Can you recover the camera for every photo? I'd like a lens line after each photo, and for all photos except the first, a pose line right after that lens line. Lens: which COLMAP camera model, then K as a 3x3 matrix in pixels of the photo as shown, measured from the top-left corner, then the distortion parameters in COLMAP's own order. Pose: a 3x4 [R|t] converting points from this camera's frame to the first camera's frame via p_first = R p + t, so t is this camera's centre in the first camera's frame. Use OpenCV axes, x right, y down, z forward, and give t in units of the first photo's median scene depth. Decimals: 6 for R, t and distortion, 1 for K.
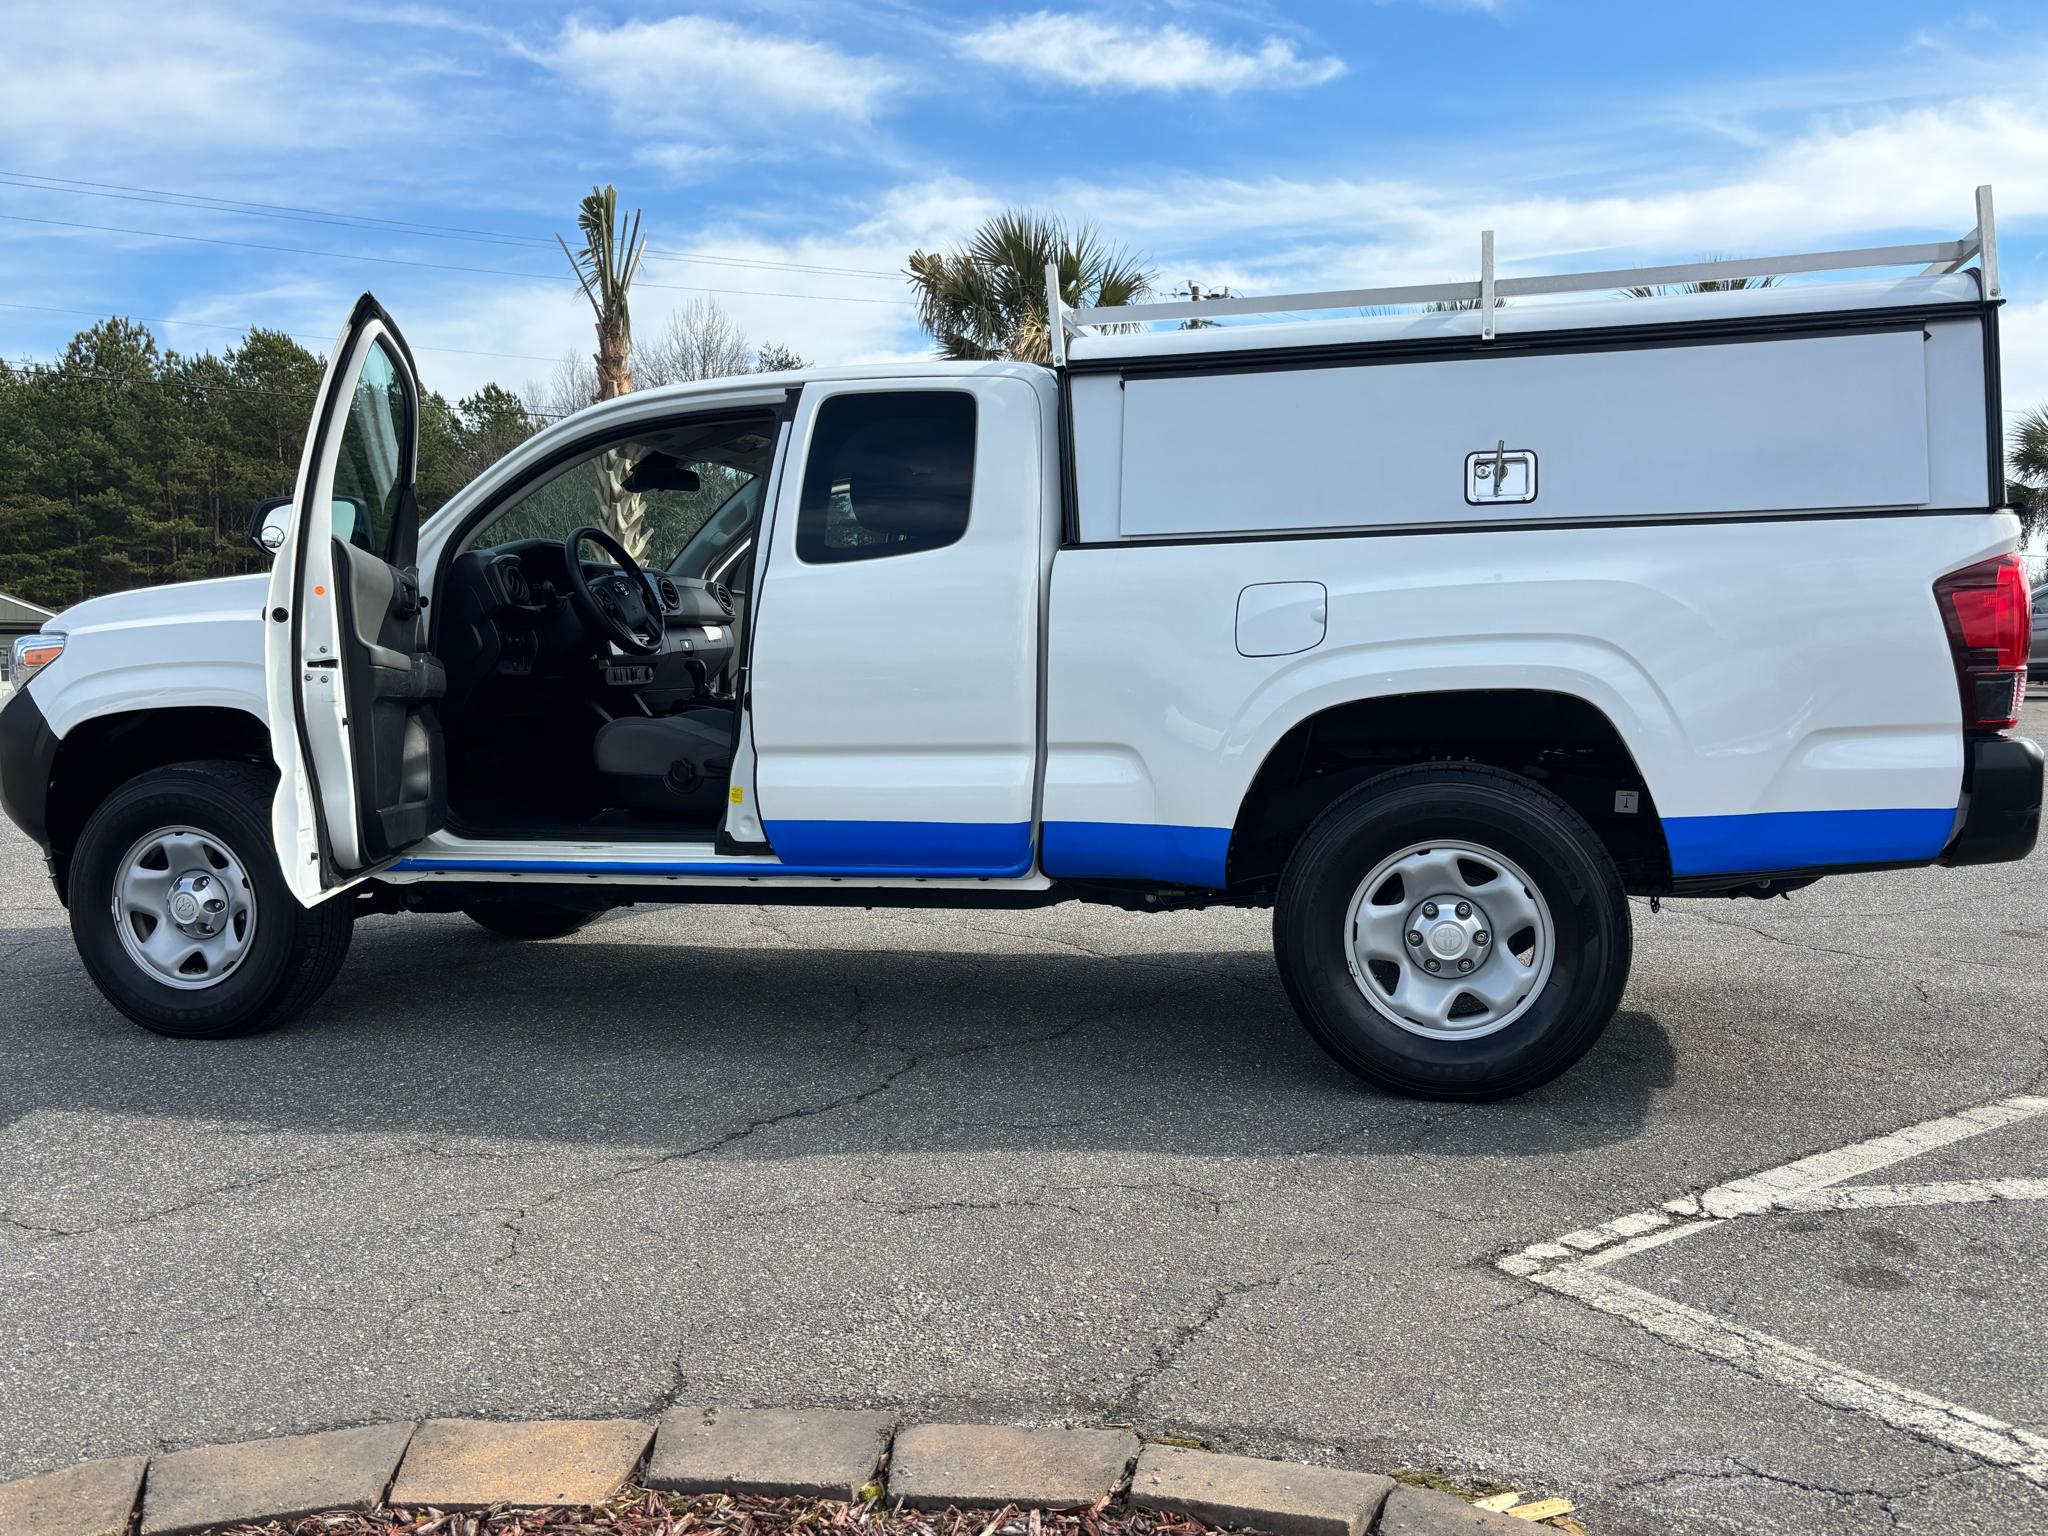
lens RADIAL K [[1656.6, 0, 1028.3], [0, 1656.6, 764.1], [0, 0, 1]] dist [0.021490, -0.010584]
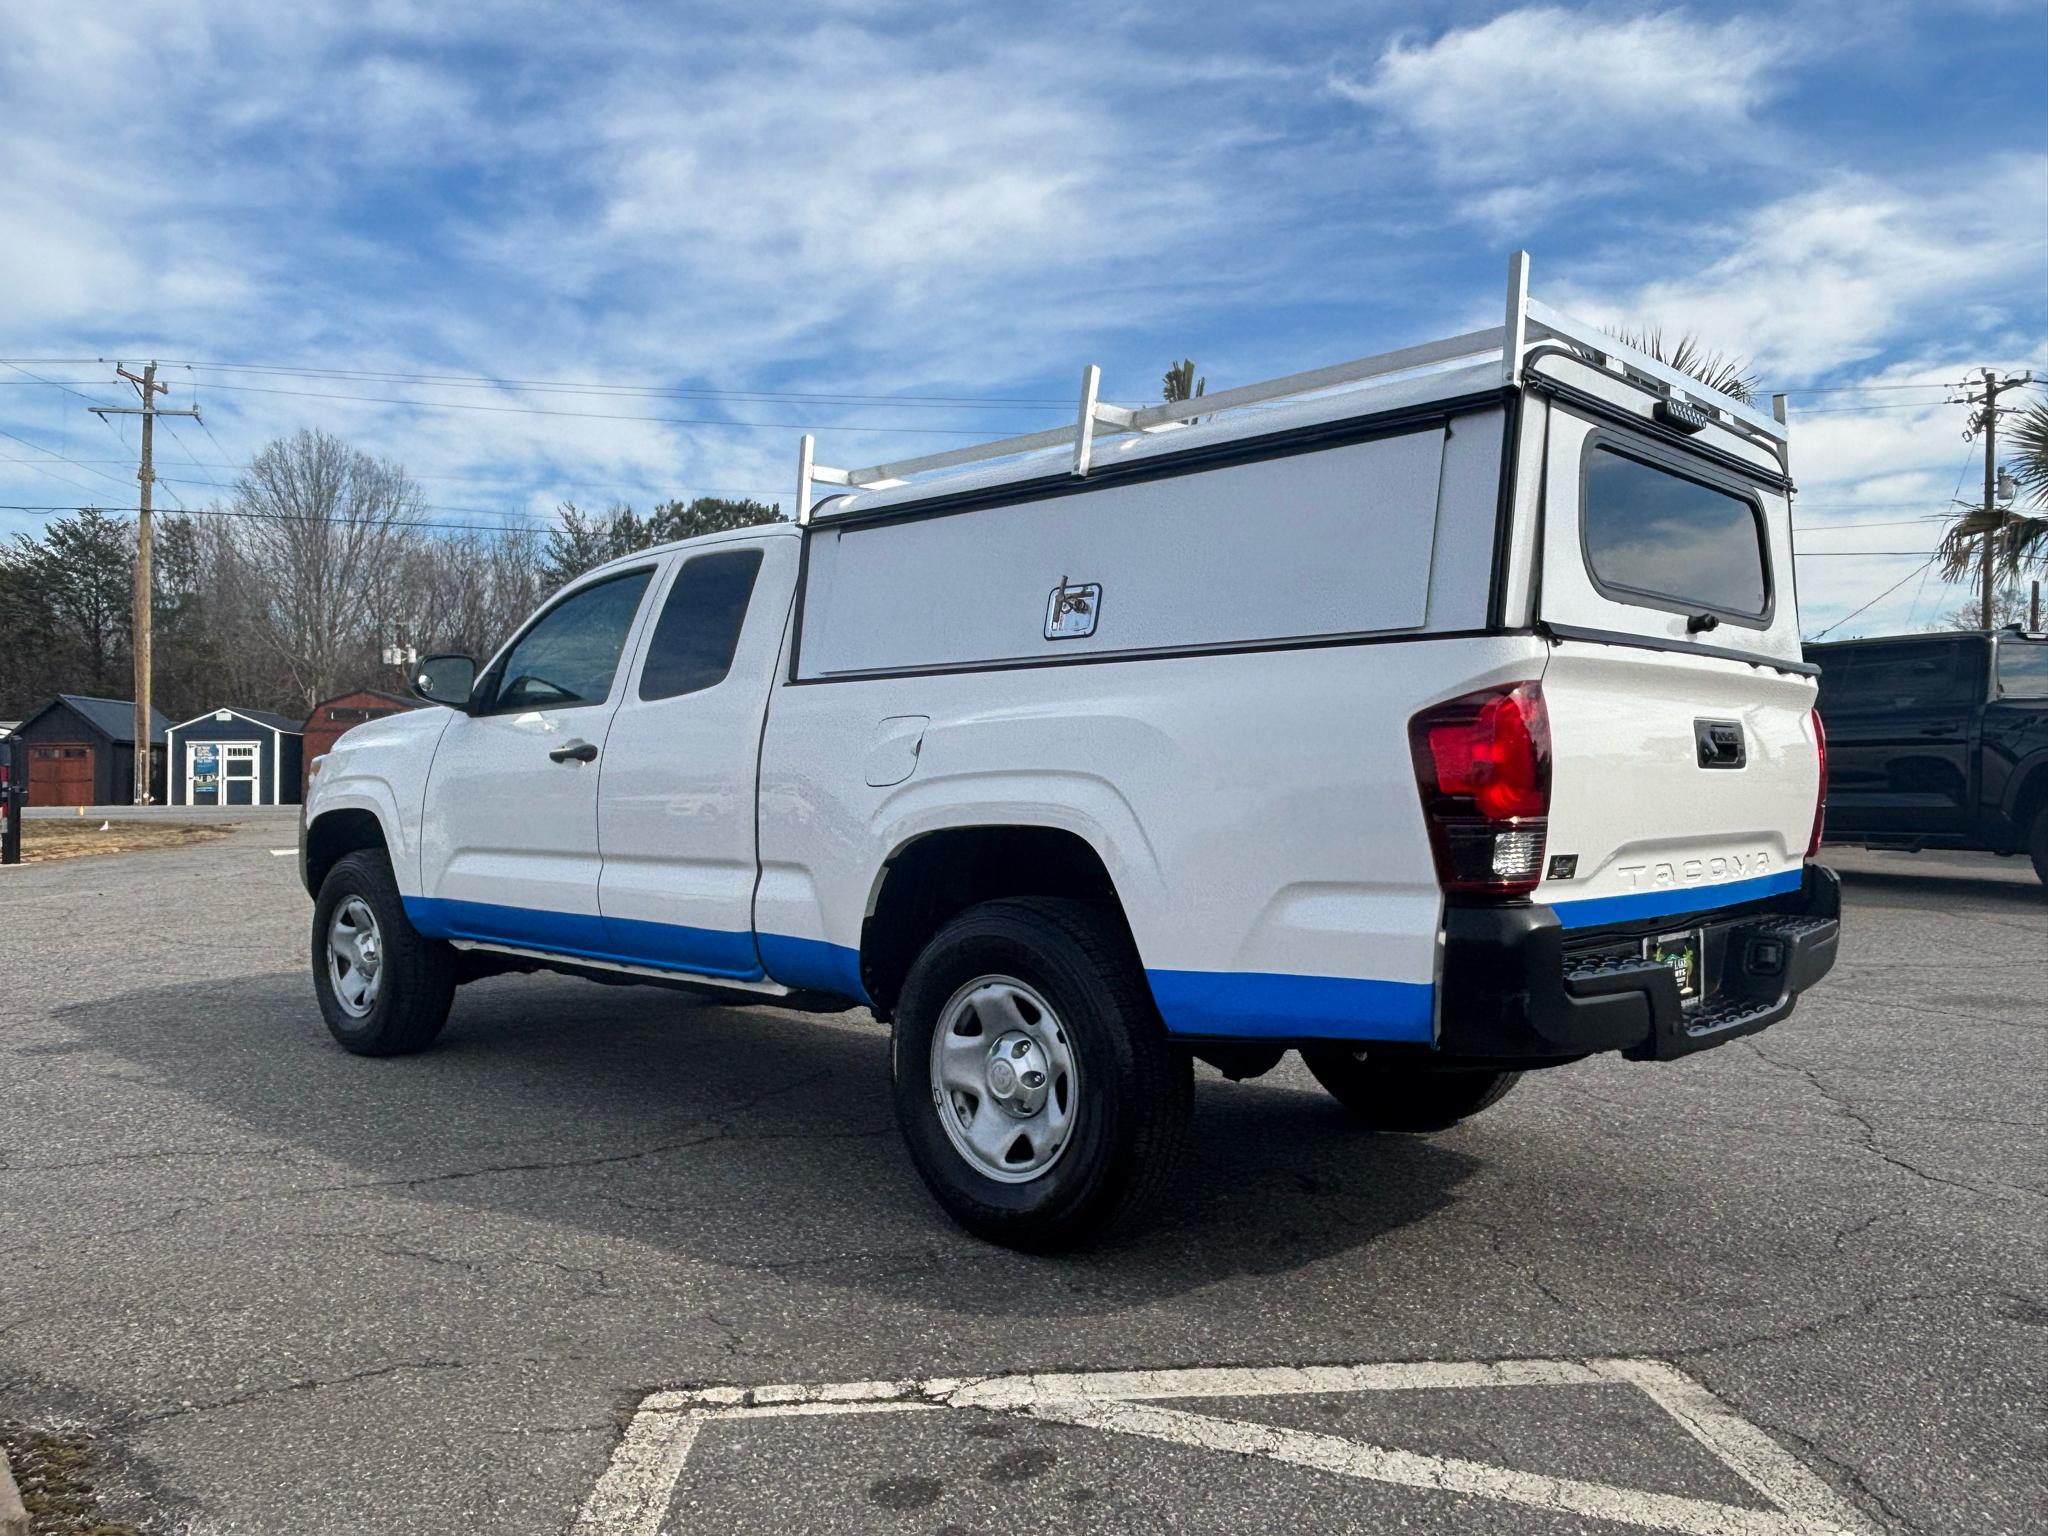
lens RADIAL K [[1525.1, 0, 1033.0], [0, 1525.1, 731.6], [0, 0, 1]] dist [0.031040, -0.057055]
pose [[0.876497, 0.003317, -0.481396, 0.713391], [-0.046700, 0.995846, -0.078167, -0.029330], [0.479137, 0.090994, 0.873011, 0.202381]]
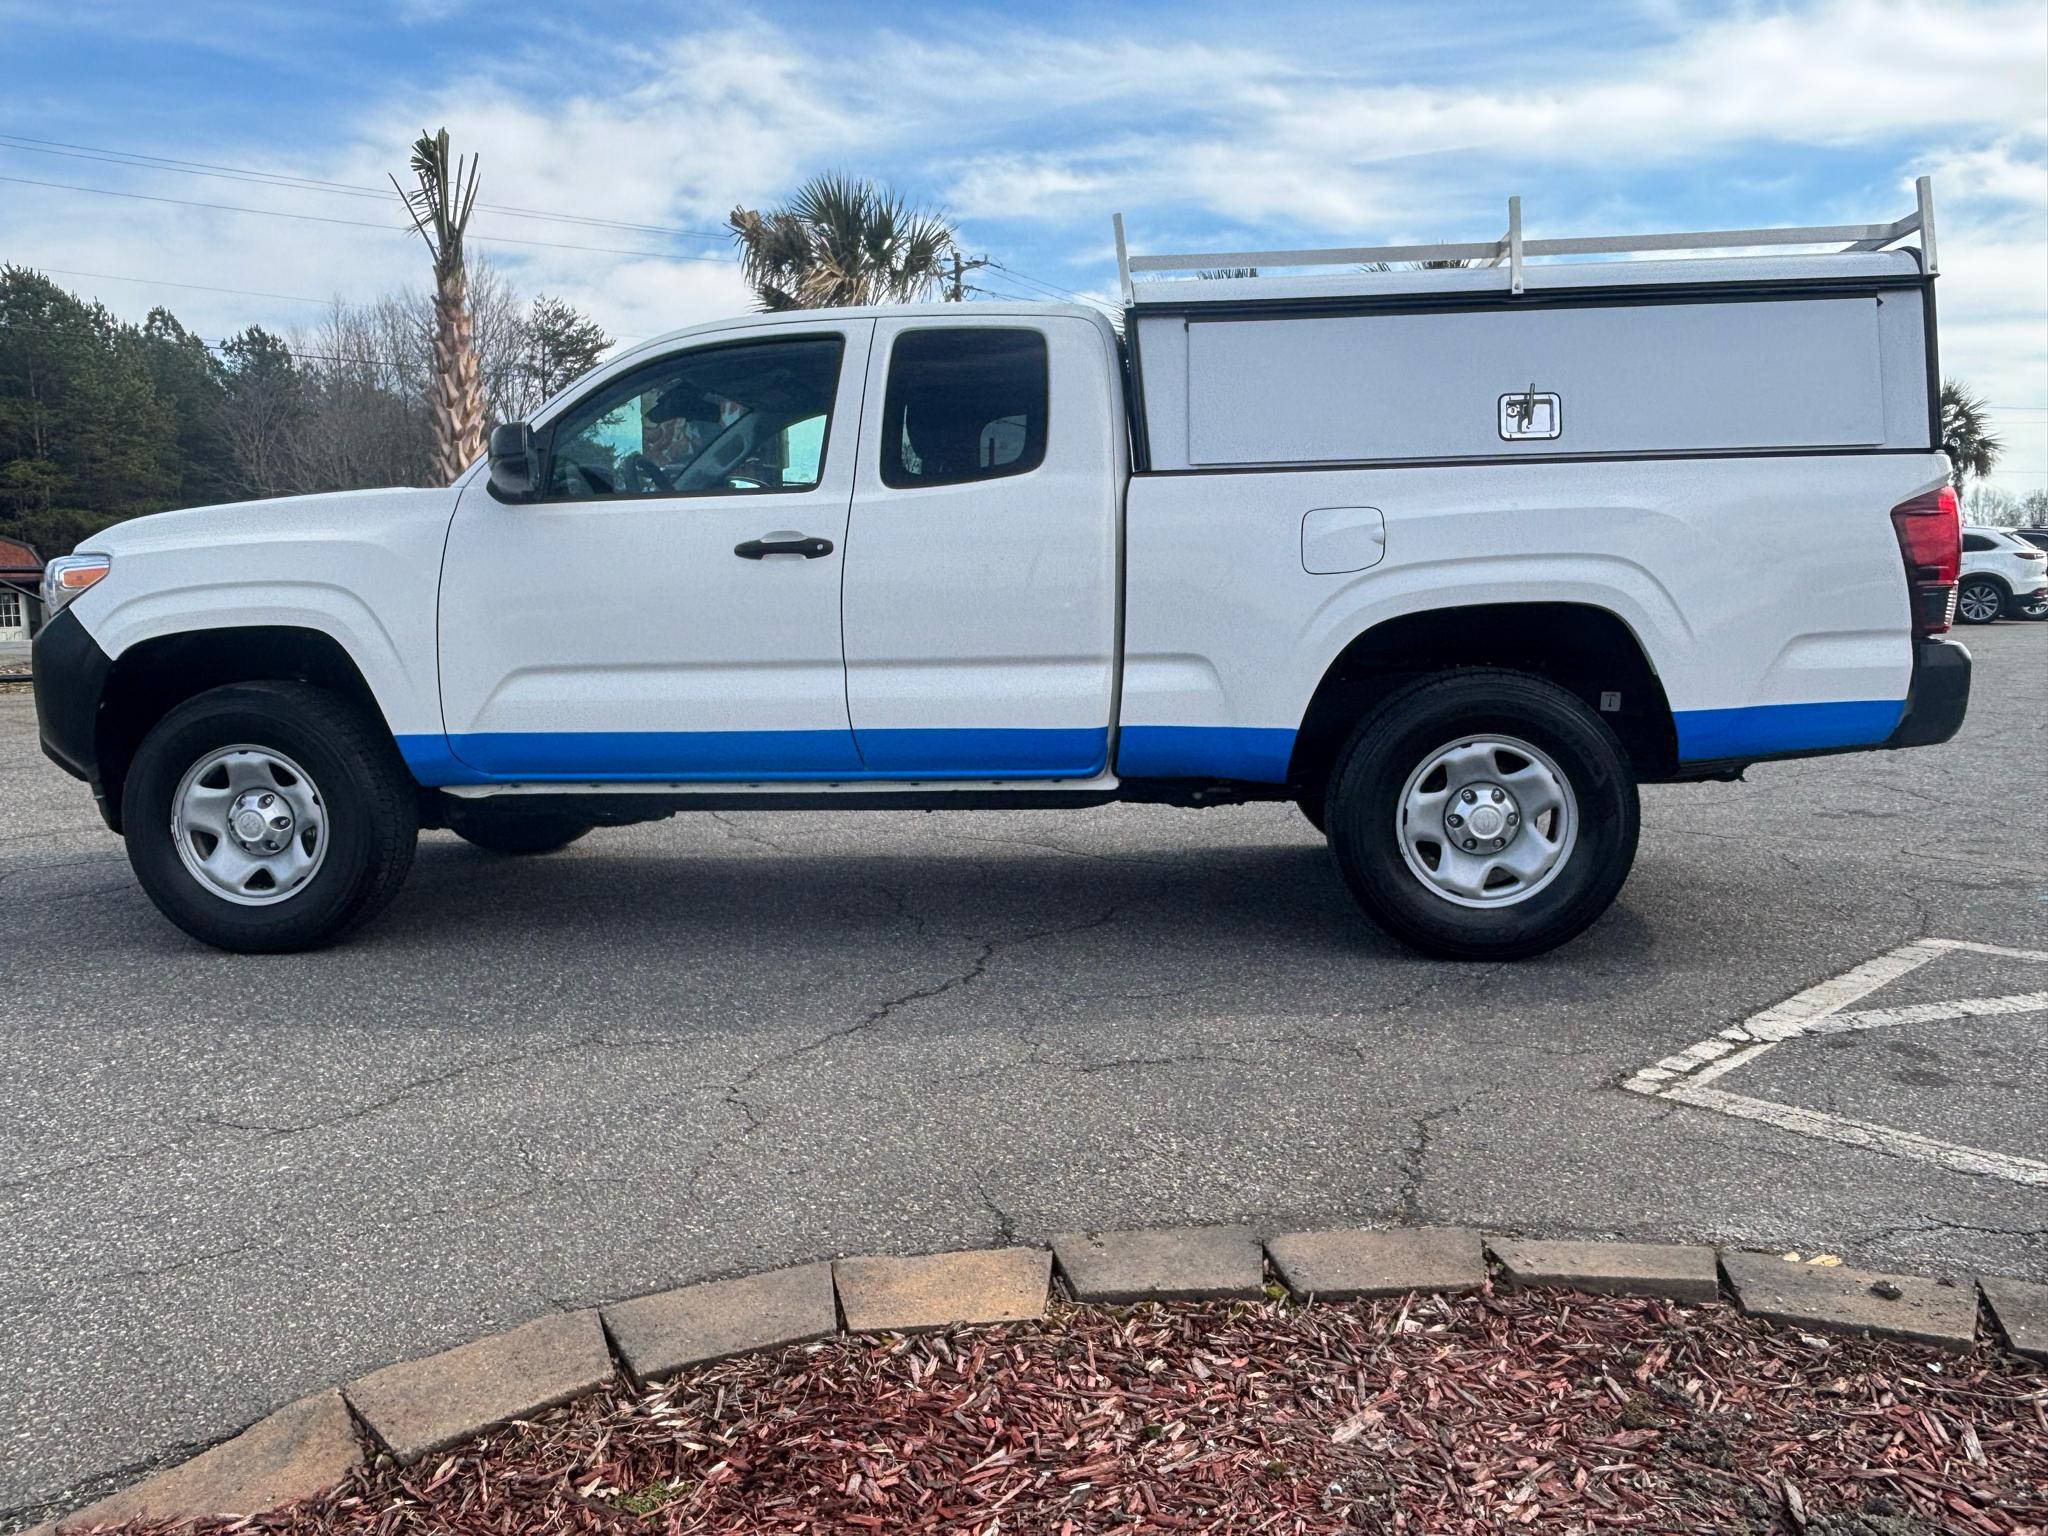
lens RADIAL K [[1525.1, 0, 1037.2], [0, 1525.1, 769.6], [0, 0, 1]] dist [0.031040, -0.057055]
pose [[0.987795, -0.018234, 0.154688, -0.220190], [0.010922, 0.998788, 0.047992, 0.015604], [-0.155376, -0.045717, 0.986797, 0.004812]]
